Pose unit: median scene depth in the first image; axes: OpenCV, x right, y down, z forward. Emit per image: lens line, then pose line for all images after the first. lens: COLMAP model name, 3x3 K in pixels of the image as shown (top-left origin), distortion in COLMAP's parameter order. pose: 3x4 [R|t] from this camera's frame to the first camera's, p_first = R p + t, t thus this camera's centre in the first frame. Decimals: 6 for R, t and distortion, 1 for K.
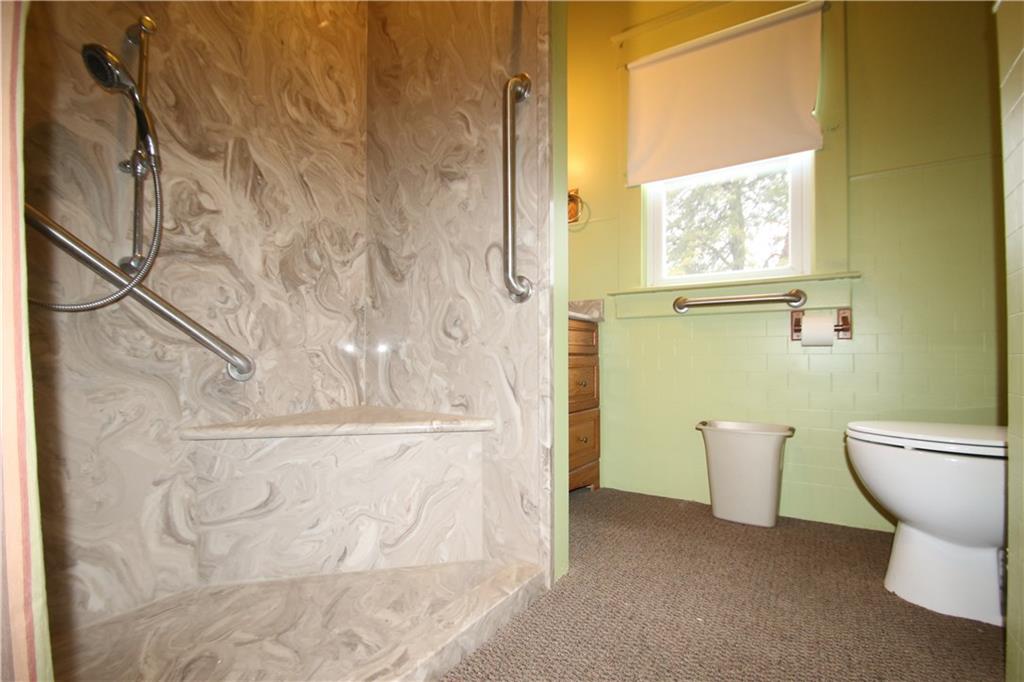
lens RADIAL K [[471.4, 0, 513.9], [0, 471.4, 342.6], [0, 0, 1]] dist [0.006892, -0.013339]
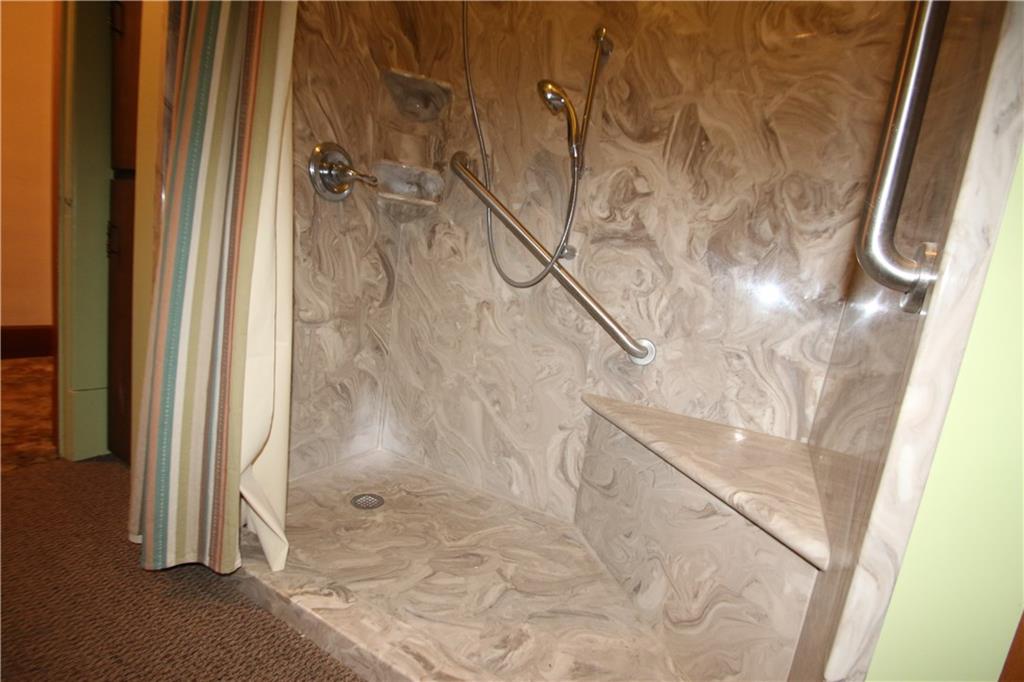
lens RADIAL K [[471.4, 0, 512.4], [0, 471.4, 347.9], [0, 0, 1]] dist [0.006892, -0.013339]
pose [[0.085765, 0.165688, -0.982442, 0.374451], [-0.107501, 0.981857, 0.156205, -0.080859], [0.990499, 0.092216, 0.102020, 0.633363]]
